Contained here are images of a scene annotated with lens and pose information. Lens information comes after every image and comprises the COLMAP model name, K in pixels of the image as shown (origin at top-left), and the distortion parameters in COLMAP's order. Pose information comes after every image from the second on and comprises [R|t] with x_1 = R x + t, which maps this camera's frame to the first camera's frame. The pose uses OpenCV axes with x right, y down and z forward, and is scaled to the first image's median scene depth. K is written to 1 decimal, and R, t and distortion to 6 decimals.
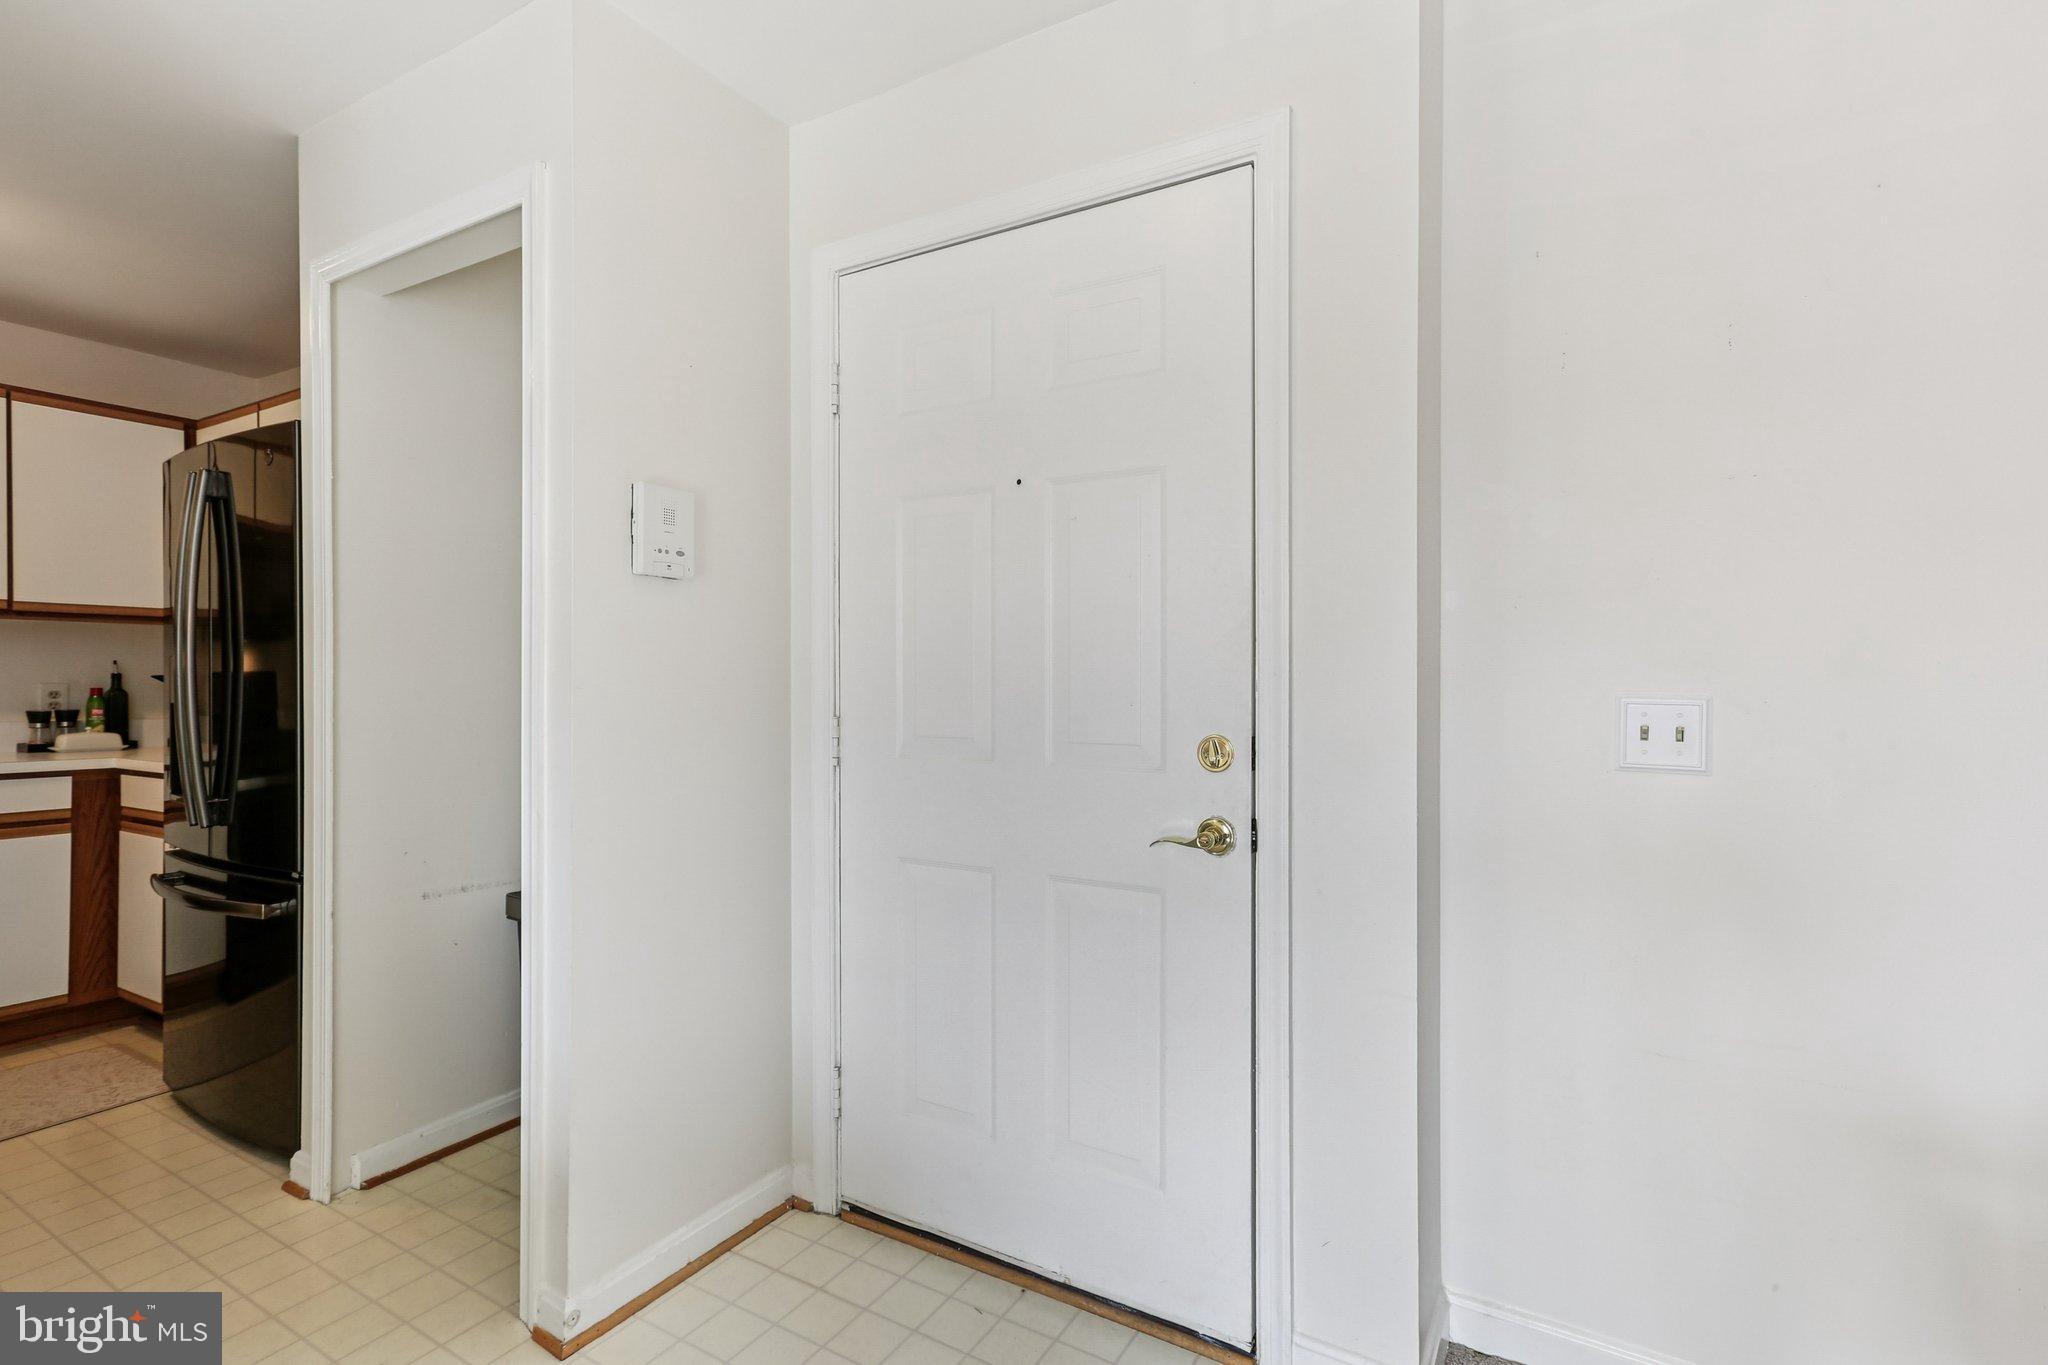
lens RADIAL K [[969.1, 0, 1021.1], [0, 969.1, 678.0], [0, 0, 1]] dist [0.012517, 0.000192]
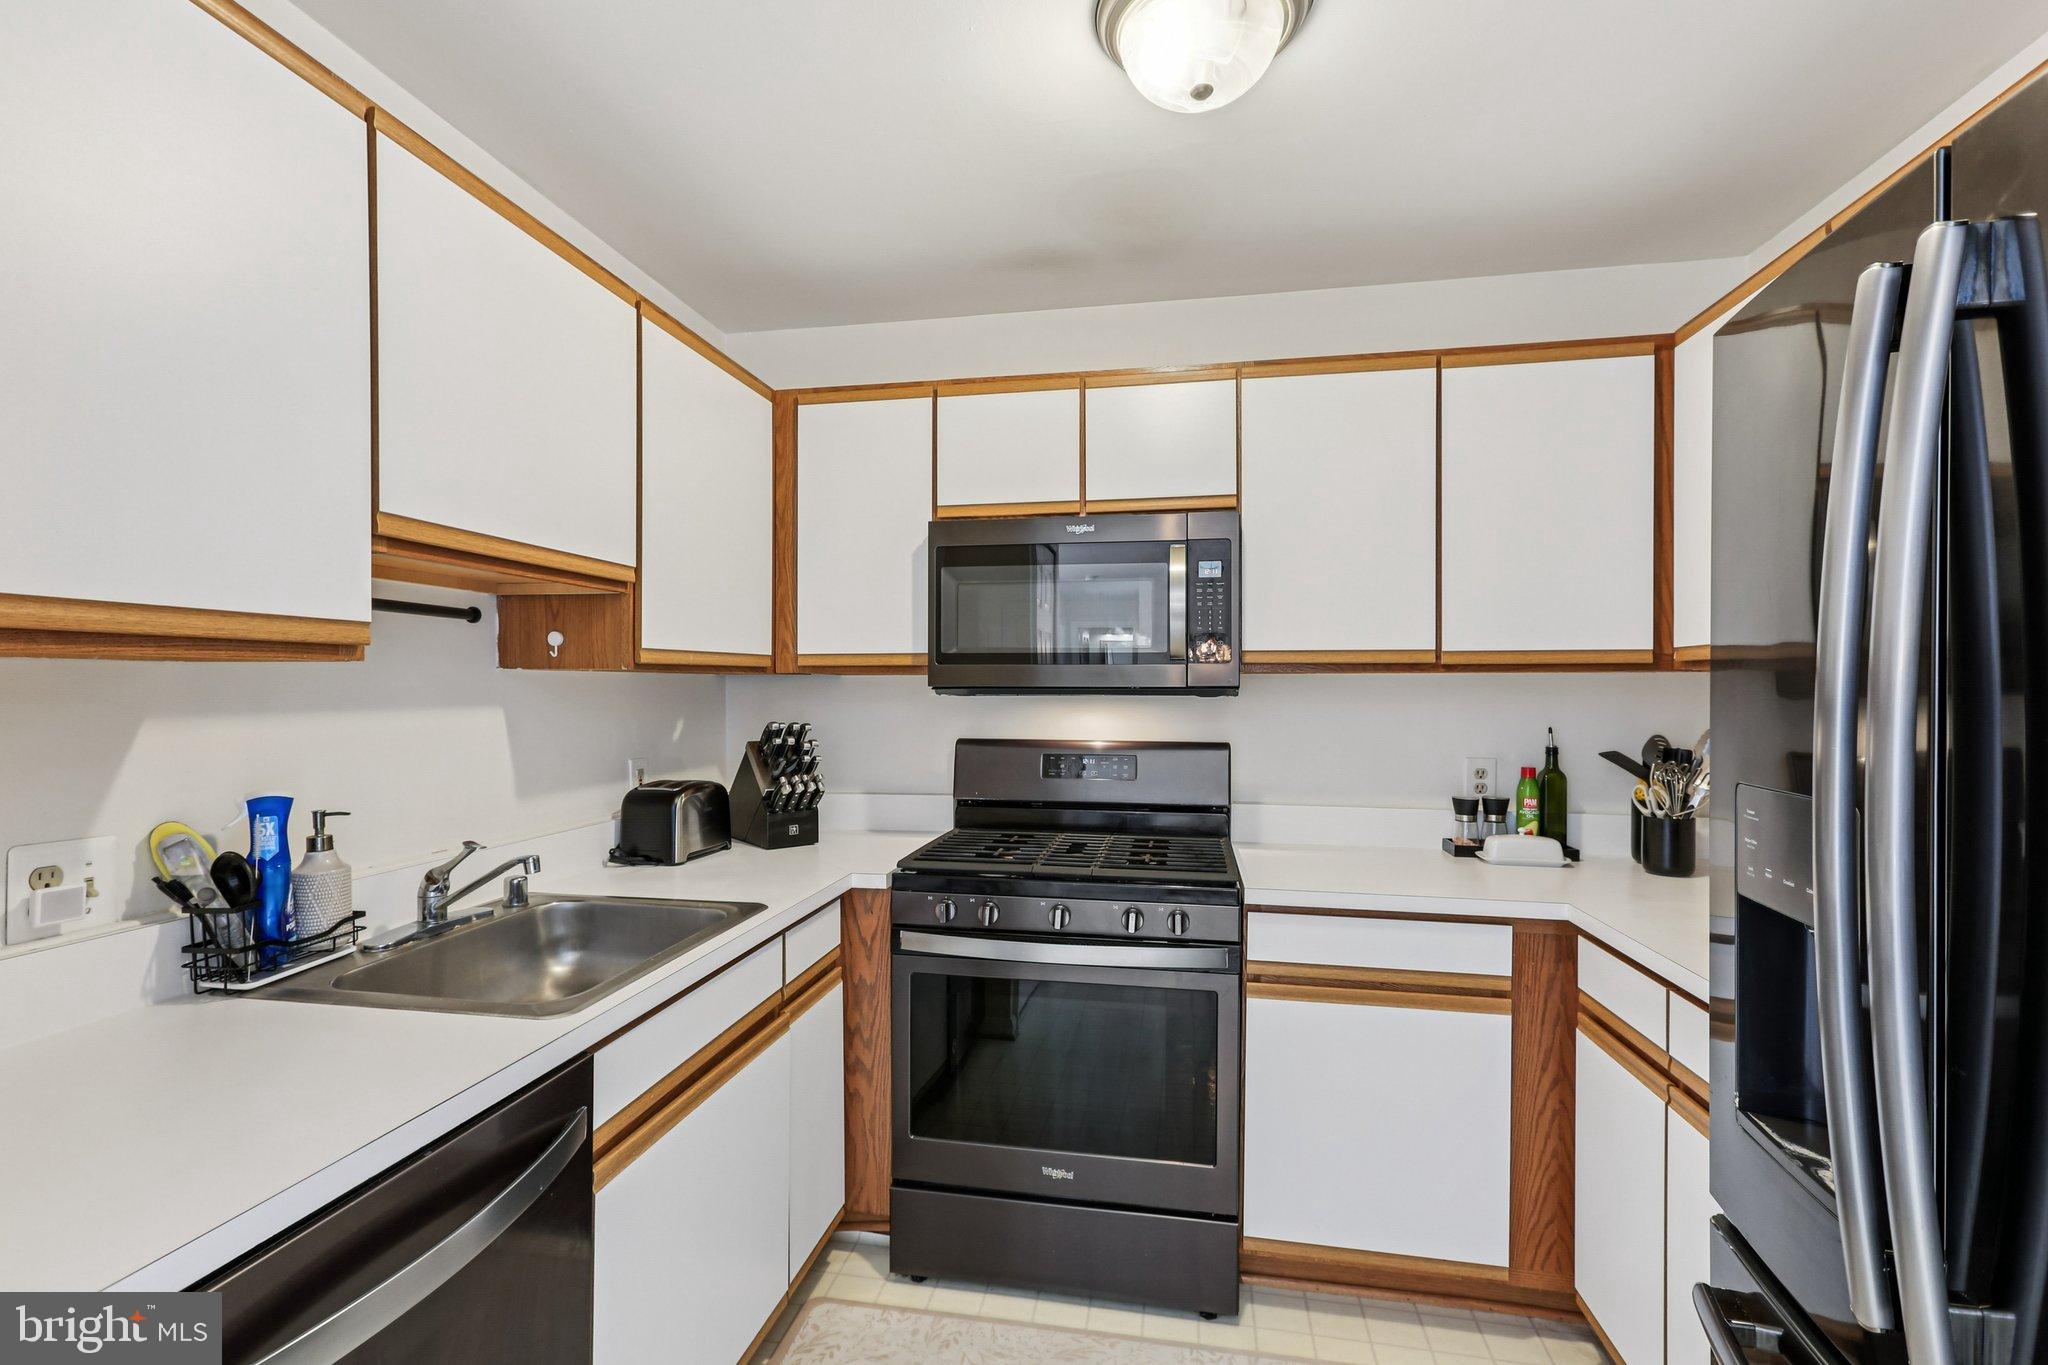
lens RADIAL K [[931.6, 0, 1023.6], [0, 931.6, 696.0], [0, 0, 1]] dist [-0.000800, 0.005527]
pose [[0.358214, 0.007849, -0.933606, -0.501211], [0.000590, 0.999963, 0.008633, -0.051404], [0.933639, -0.003643, 0.358196, 0.472567]]
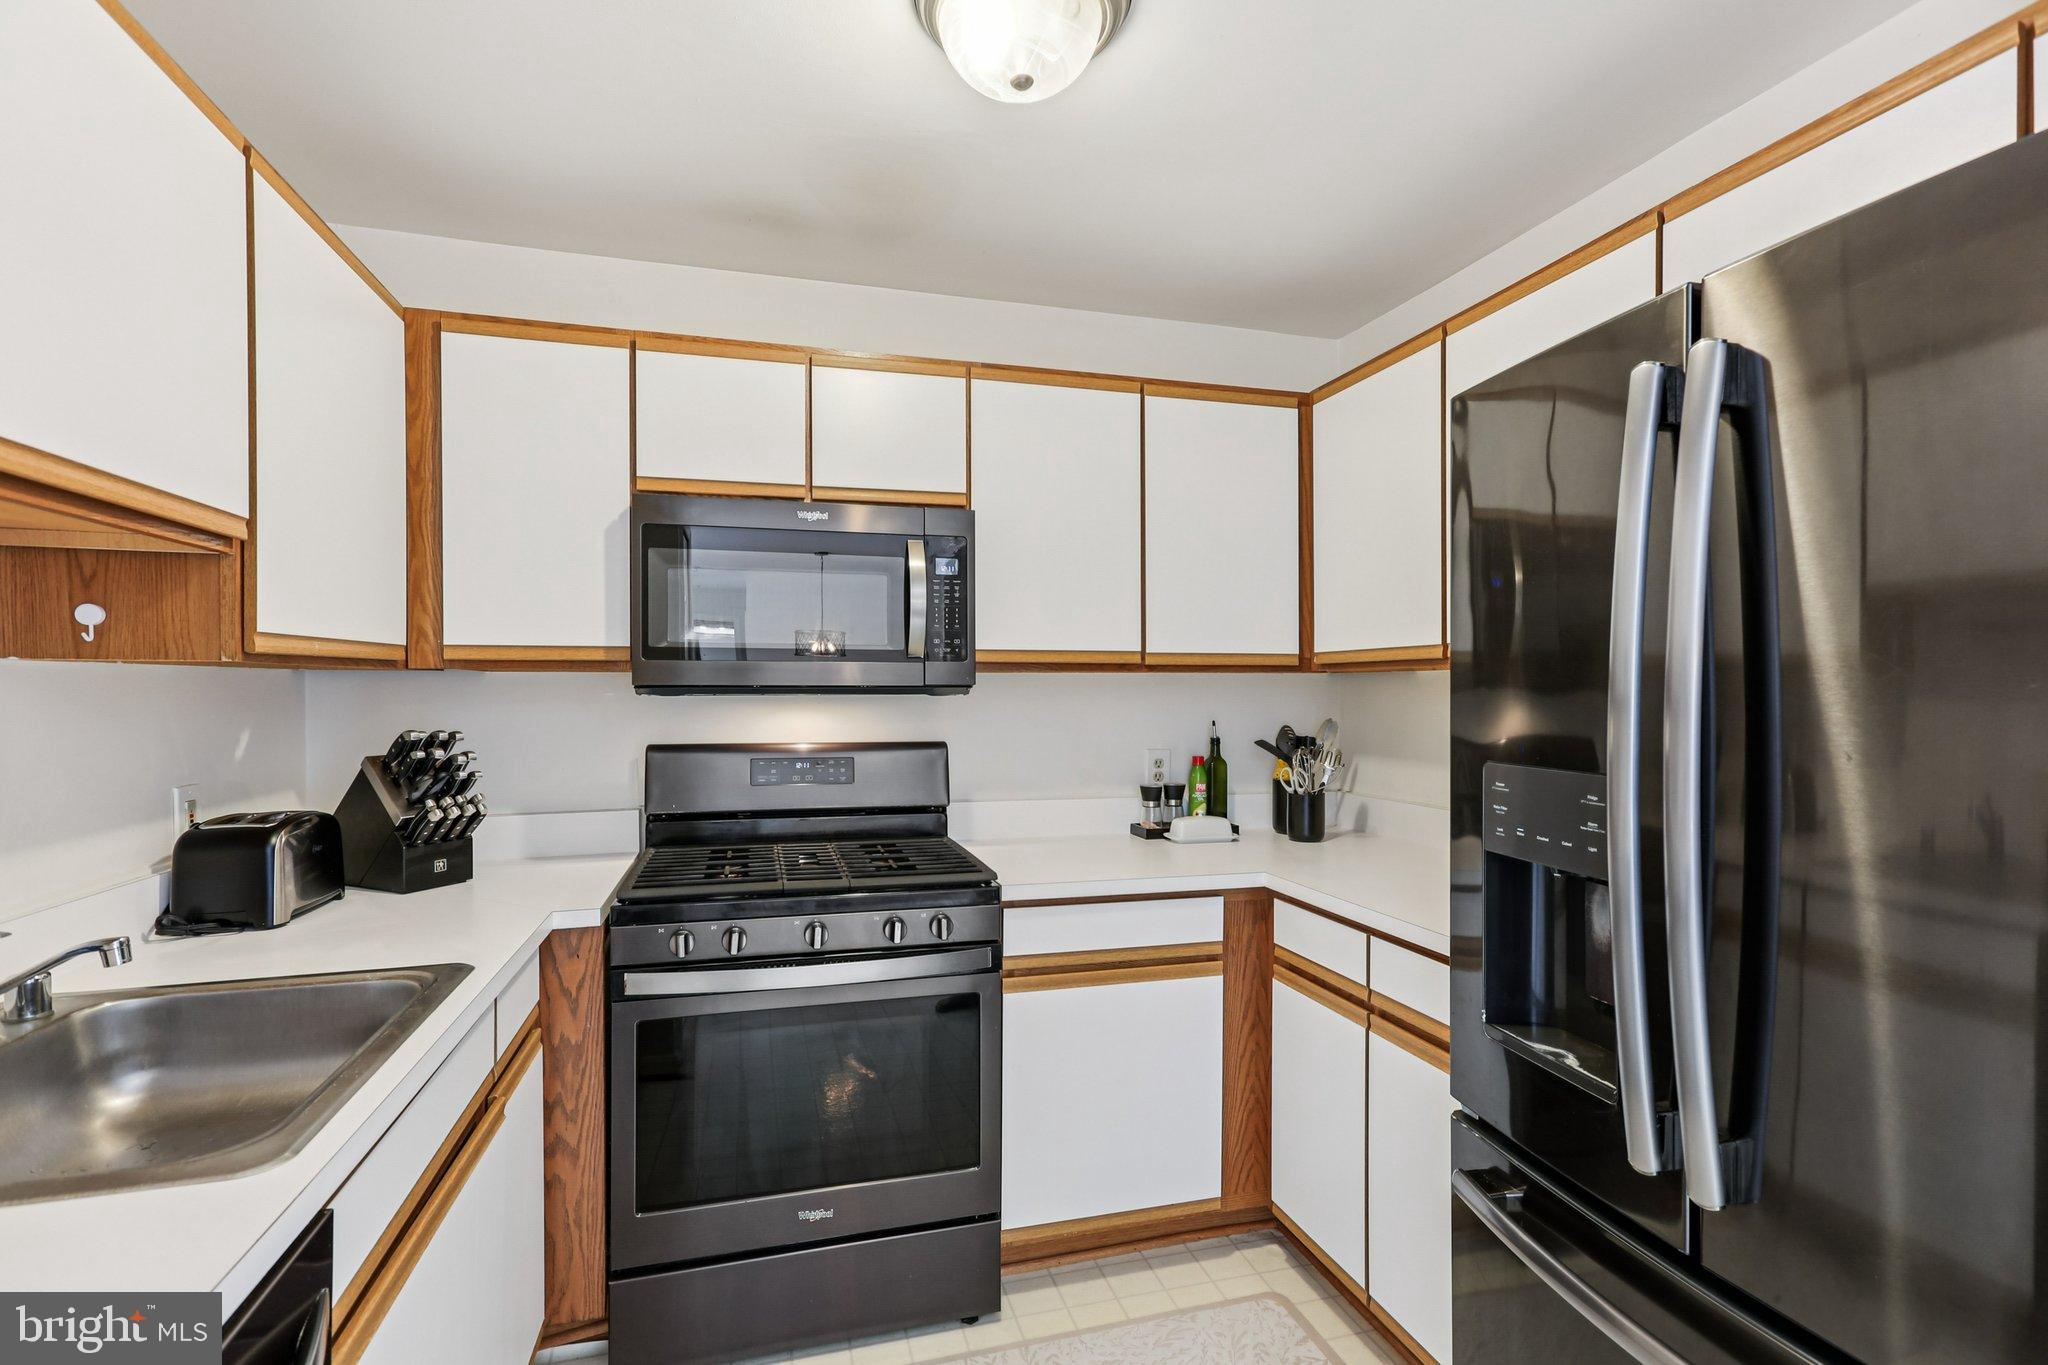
lens RADIAL K [[931.6, 0, 1023.4], [0, 931.6, 696.1], [0, 0, 1]] dist [-0.000800, 0.005527]
pose [[0.732633, 0.005152, -0.680605, -0.588466], [0.002016, 0.999951, 0.009739, -0.051003], [0.680621, -0.008507, 0.732586, 0.387615]]
